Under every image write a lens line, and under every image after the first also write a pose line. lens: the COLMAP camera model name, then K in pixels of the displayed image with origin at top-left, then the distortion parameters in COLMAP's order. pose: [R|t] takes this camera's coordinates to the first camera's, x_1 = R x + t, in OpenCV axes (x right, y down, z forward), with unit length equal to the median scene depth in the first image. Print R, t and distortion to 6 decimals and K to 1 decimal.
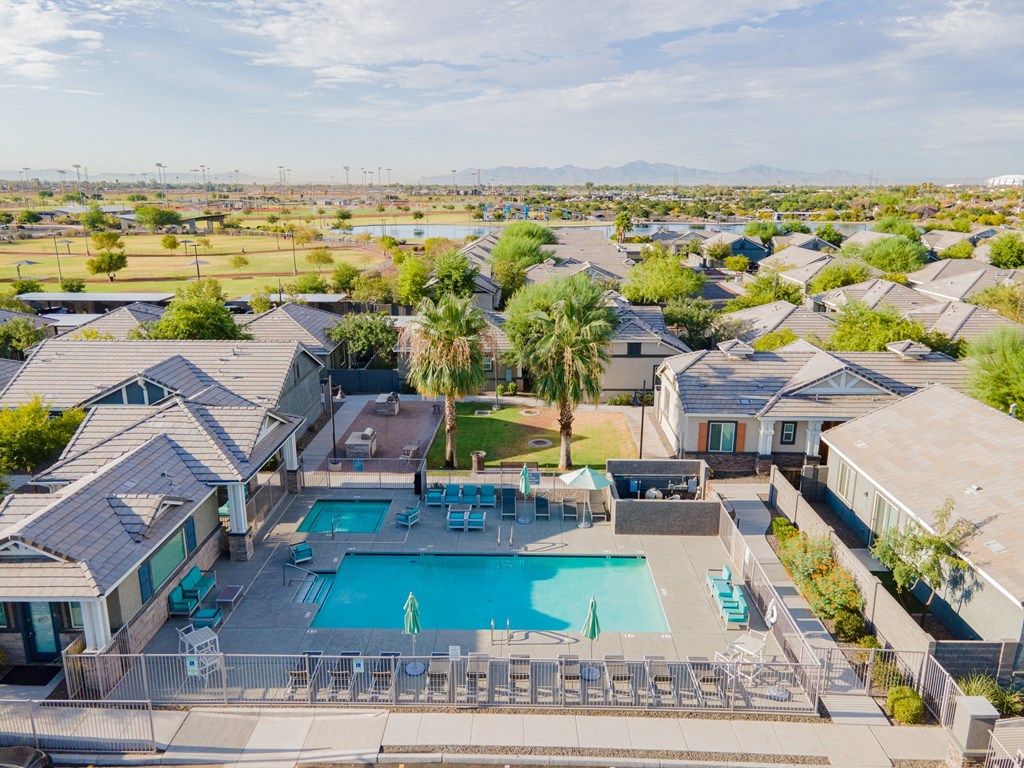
lens RADIAL K [[745.3, 0, 501.0], [0, 745.3, 400.1], [0, 0, 1]] dist [0.023079, 0.019157]
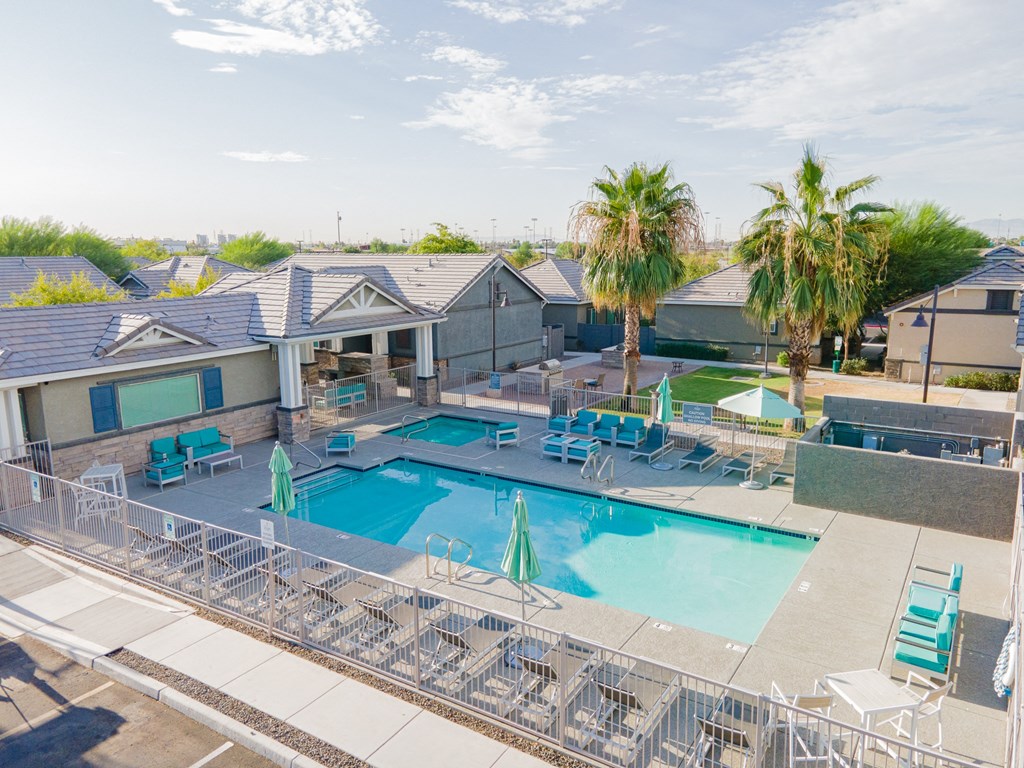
lens RADIAL K [[745.3, 0, 504.6], [0, 745.3, 391.4], [0, 0, 1]] dist [0.023079, 0.019157]
pose [[0.850887, 0.095521, -0.516591, 0.212562], [-0.139139, 0.989191, -0.046270, 0.127870], [0.506588, 0.111249, 0.854981, 0.324989]]
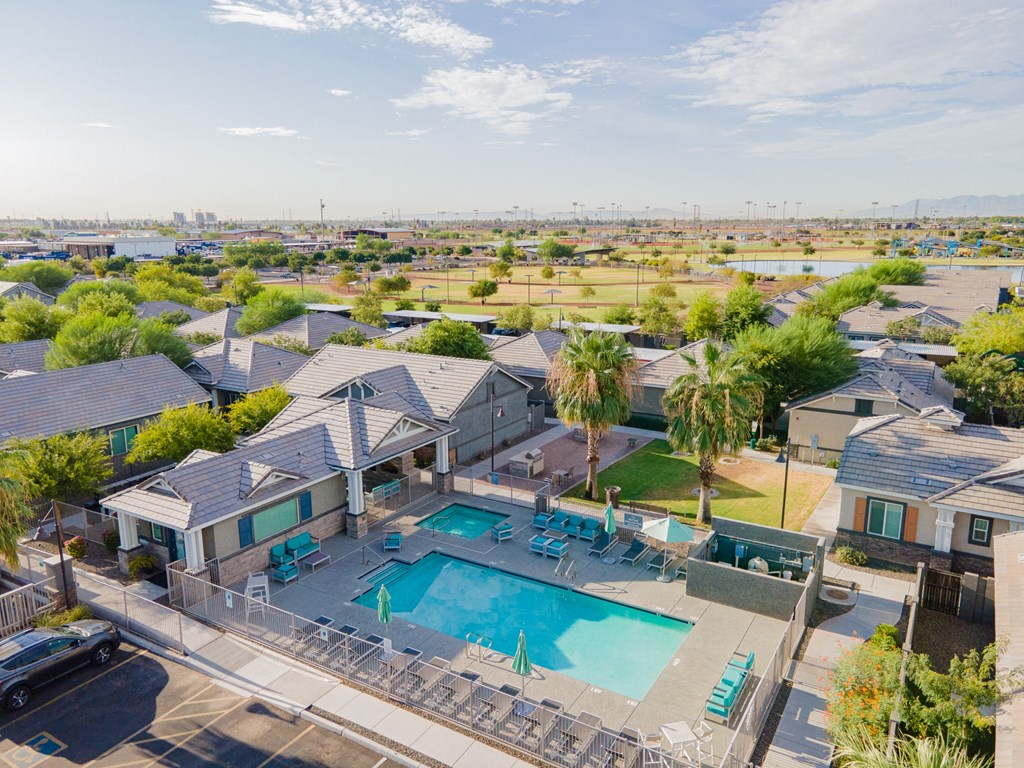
lens RADIAL K [[745.3, 0, 503.1], [0, 745.3, 389.6], [0, 0, 1]] dist [0.023079, 0.019157]
pose [[0.862713, 0.105814, -0.494499, 0.326272], [-0.133912, 0.990757, -0.021622, -0.018279], [0.487640, 0.084873, 0.868909, 0.053283]]
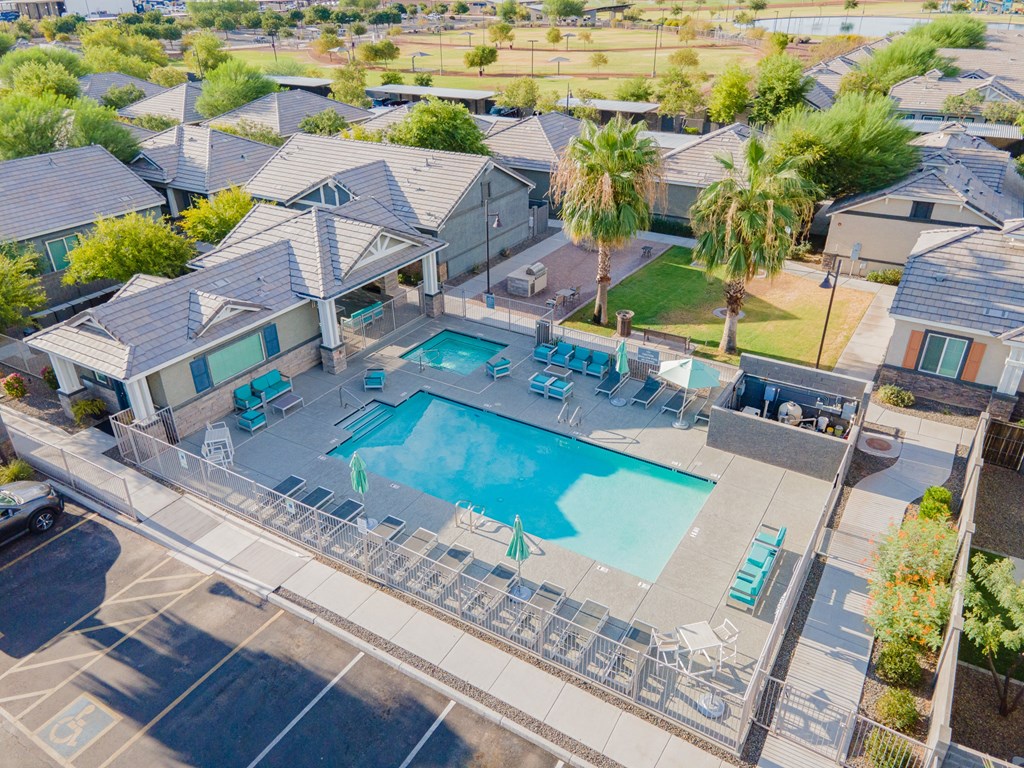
lens RADIAL K [[745.3, 0, 504.4], [0, 745.3, 386.5], [0, 0, 1]] dist [0.023079, 0.019157]
pose [[0.862533, 0.236777, -0.447184, 0.262027], [-0.129800, 0.957725, 0.256740, -0.052639], [0.489069, -0.163402, 0.856803, 0.171990]]
